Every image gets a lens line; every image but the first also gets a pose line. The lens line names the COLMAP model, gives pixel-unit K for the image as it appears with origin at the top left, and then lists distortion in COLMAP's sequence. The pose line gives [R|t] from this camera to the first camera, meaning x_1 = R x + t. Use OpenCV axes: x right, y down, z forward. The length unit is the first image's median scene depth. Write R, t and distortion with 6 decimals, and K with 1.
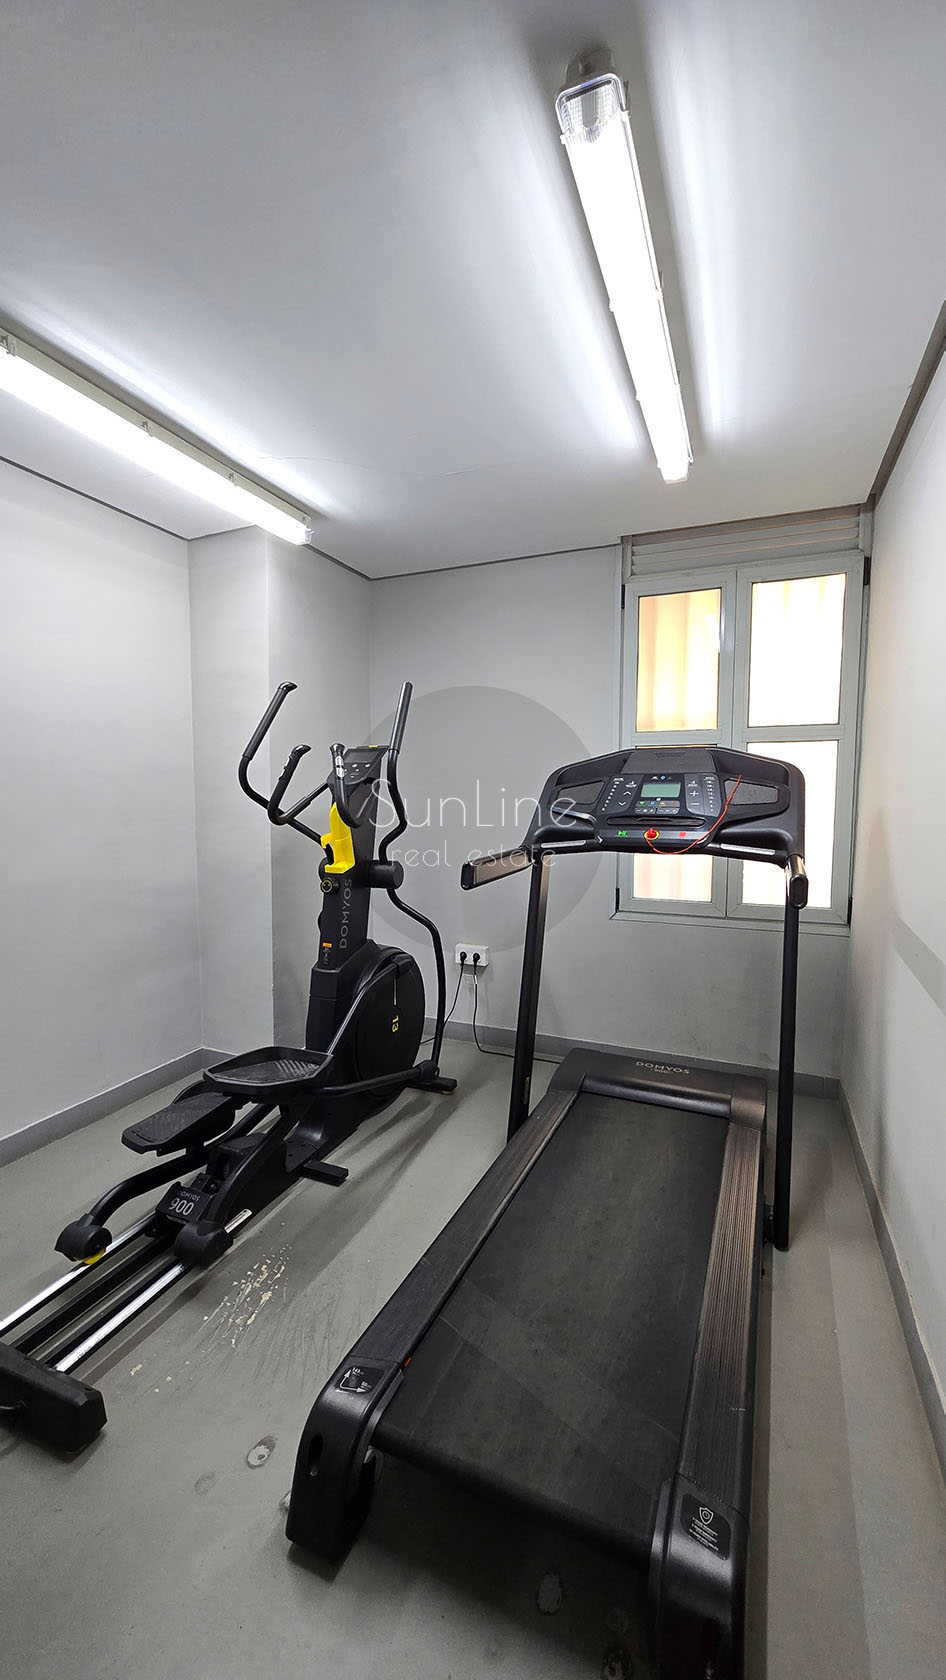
lens RADIAL K [[670.2, 0, 467.9], [0, 670.2, 851.3], [0, 0, 1]] dist [-0.009989, -0.000176]
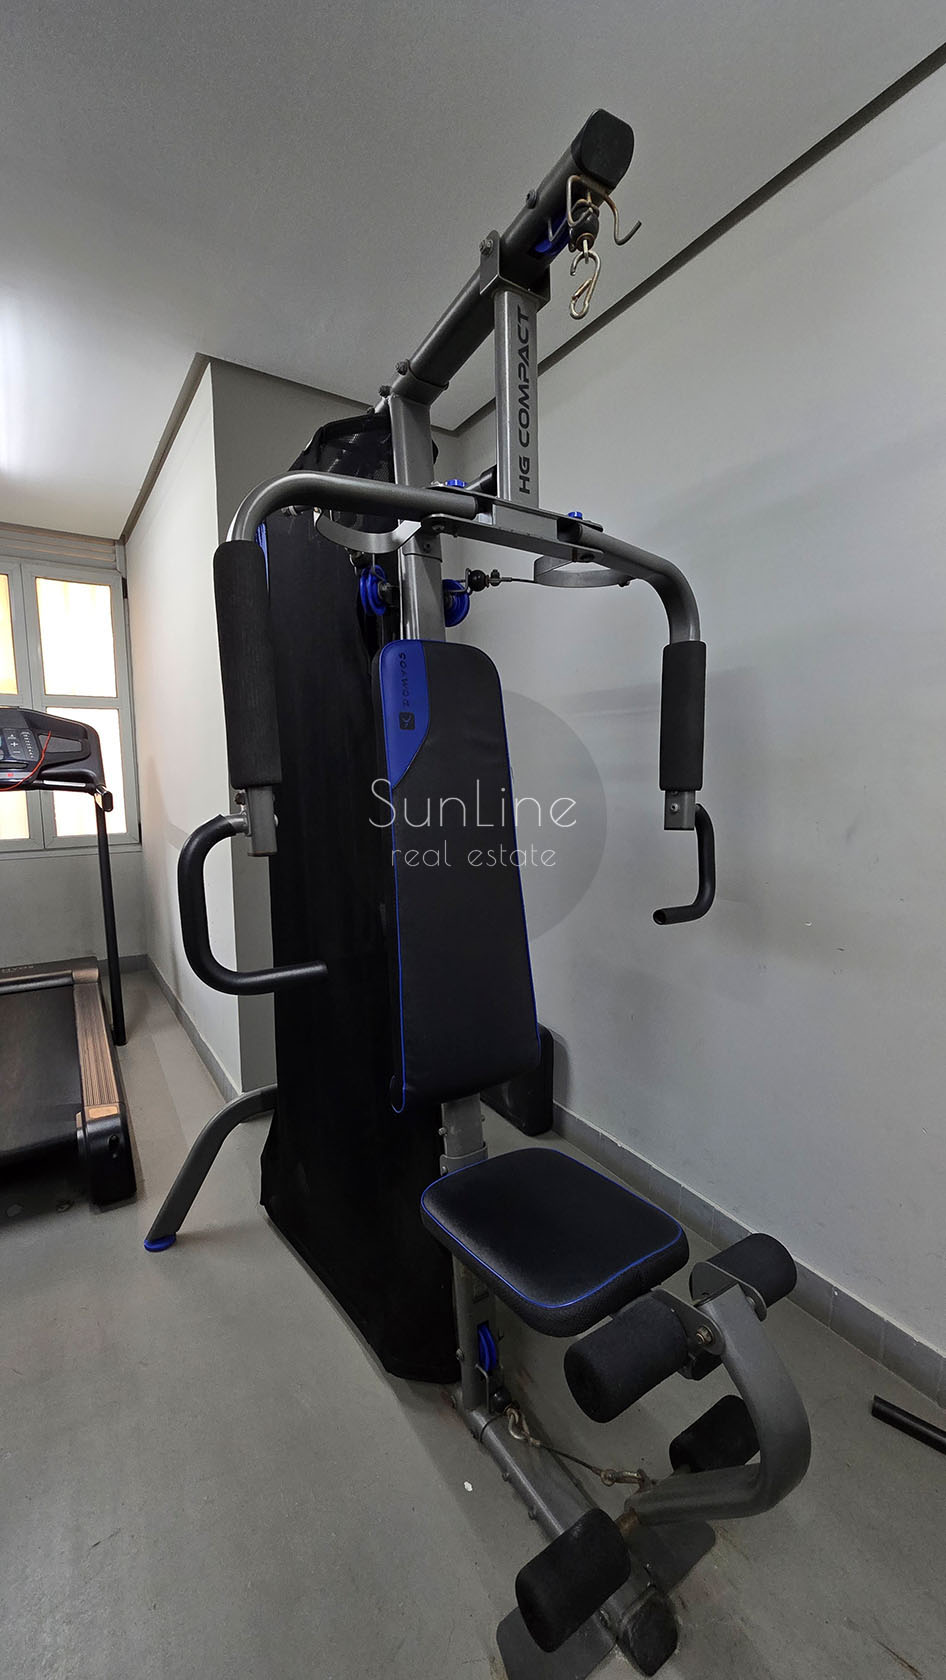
lens RADIAL K [[670.2, 0, 467.9], [0, 670.2, 851.3], [0, 0, 1]] dist [-0.009989, -0.000176]
pose [[0.555601, -0.111318, 0.823964, -0.243069], [0.073184, 0.993698, 0.084902, 0.069045], [-0.828222, 0.013130, 0.560246, -0.419013]]
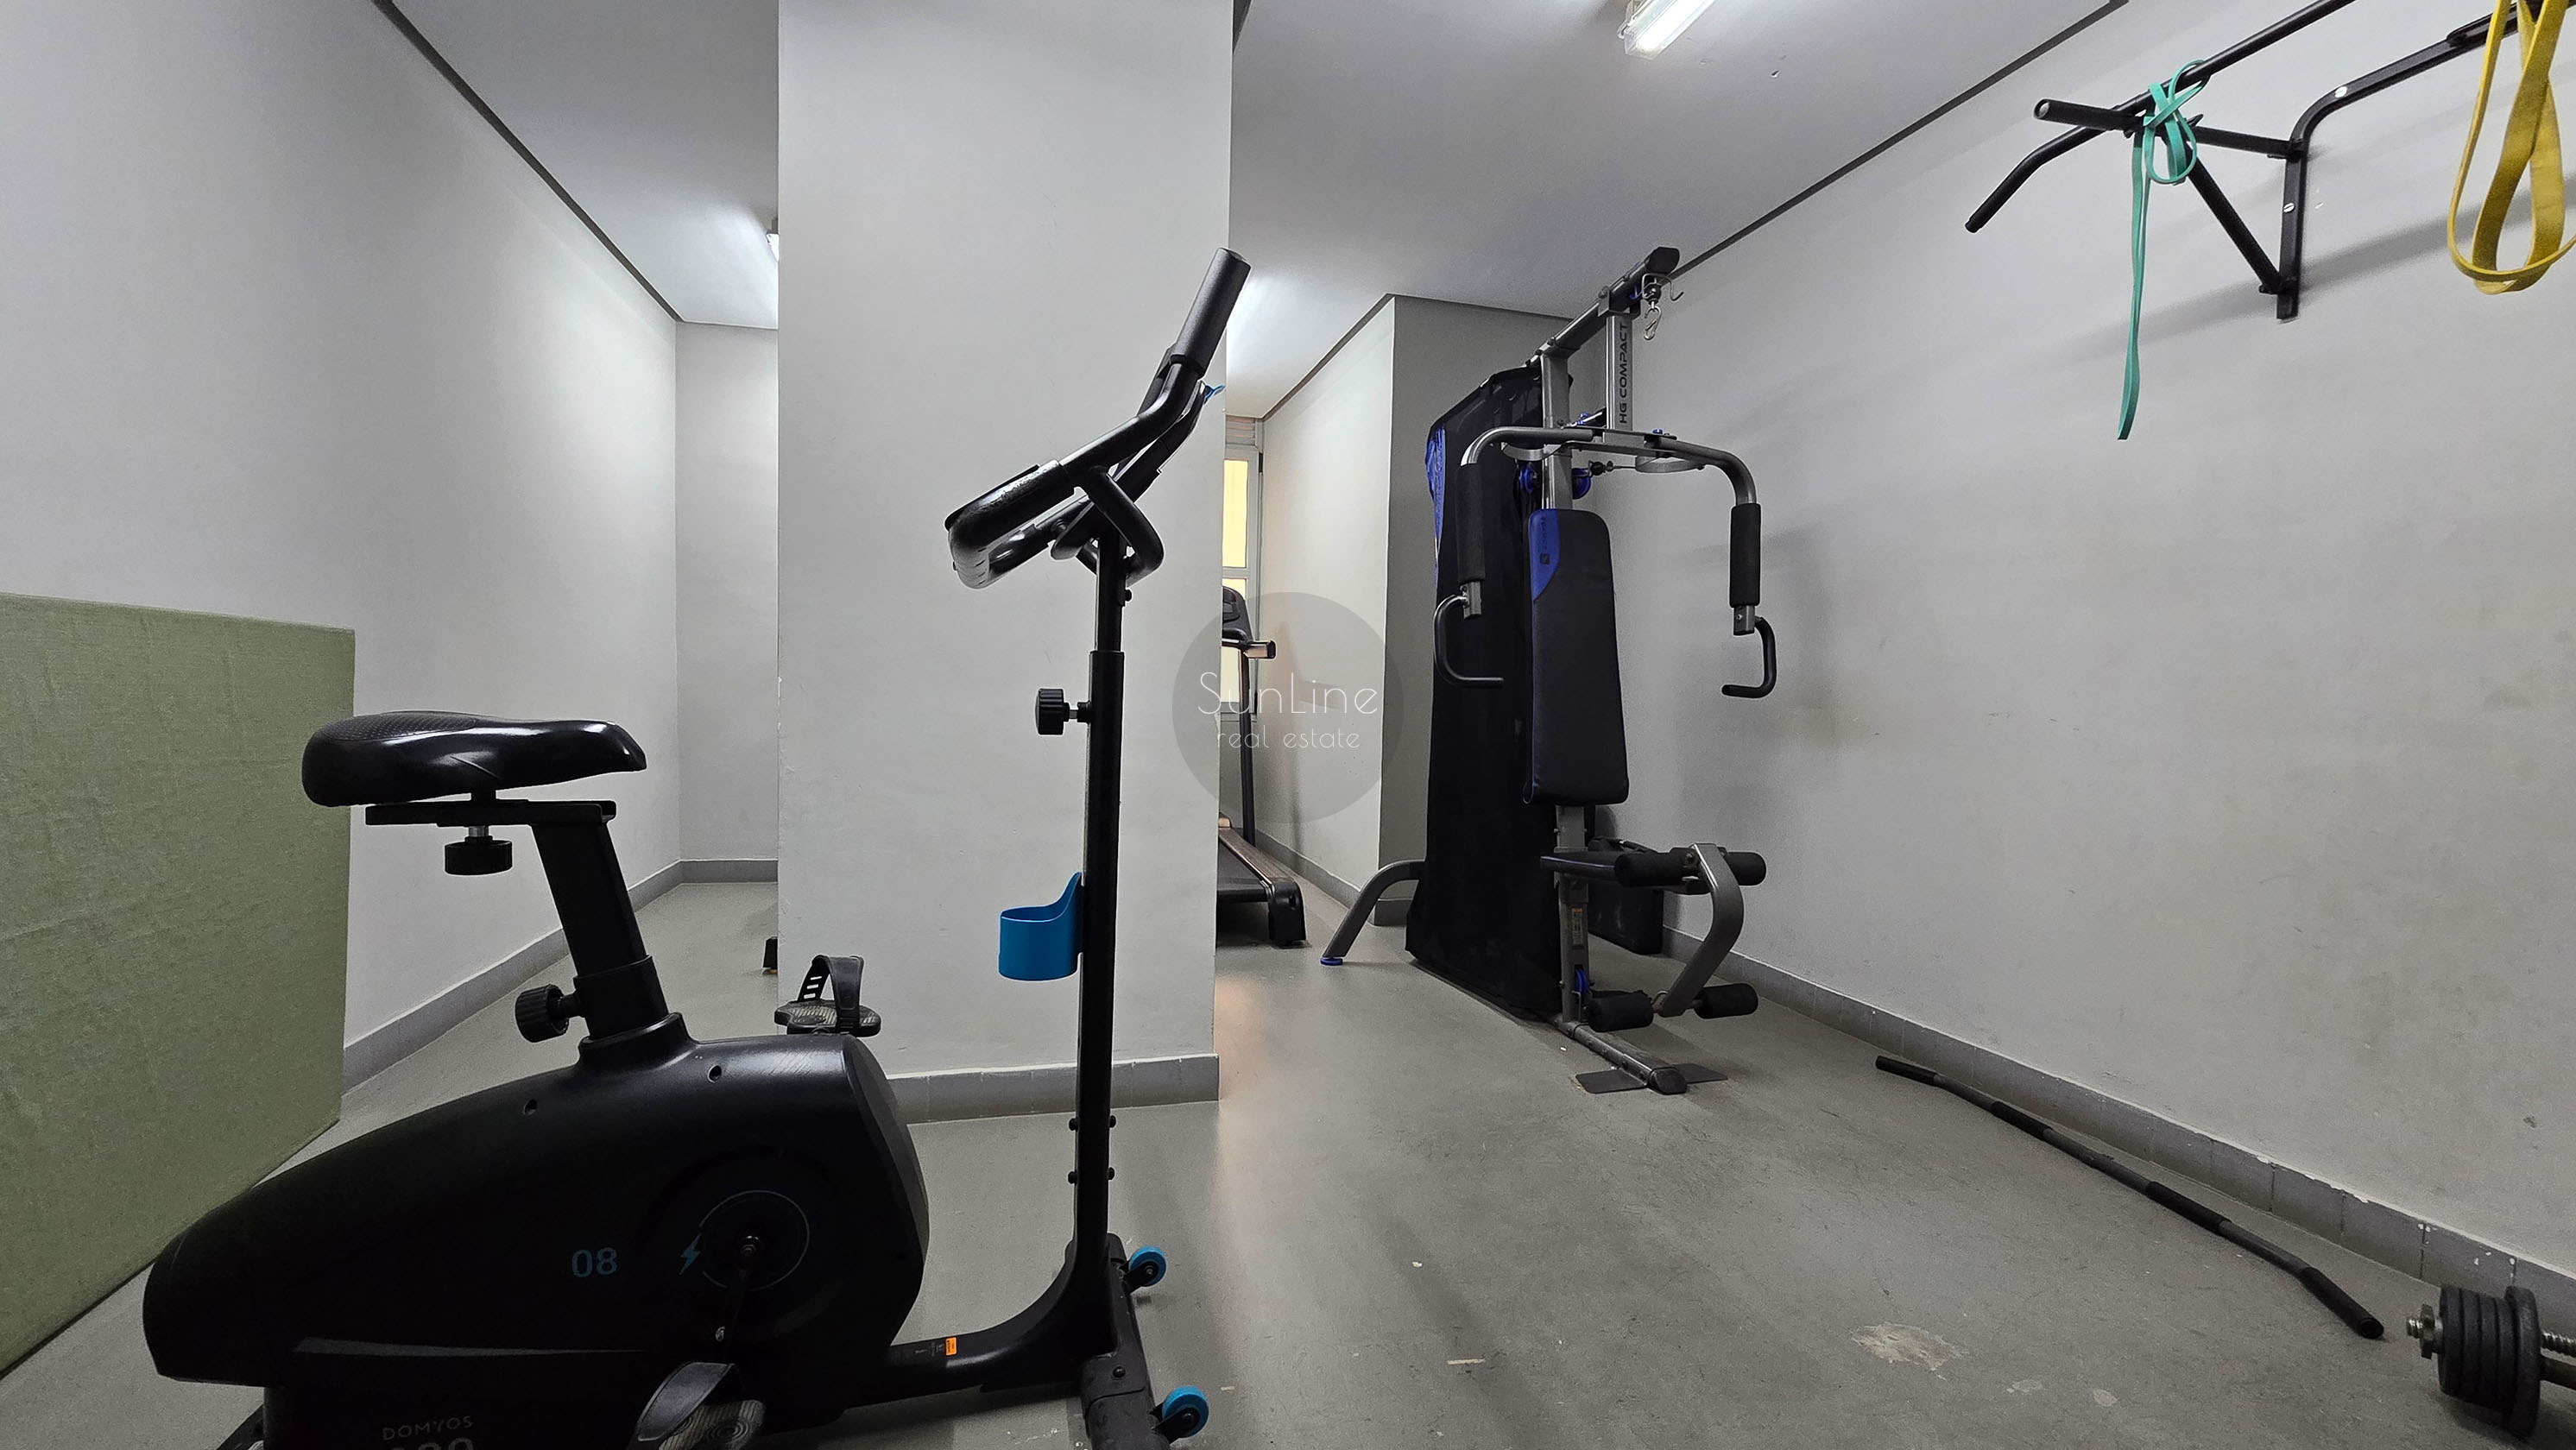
lens RADIAL K [[1027.5, 0, 1288.0], [0, 1027.5, 725.0], [0, 0, 1]] dist [-0.009989, -0.000176]
pose [[0.783726, -0.011796, 0.620995, -0.834224], [0.031633, 0.999280, -0.020942, 0.221325], [-0.620301, 0.036057, 0.783534, -0.854594]]
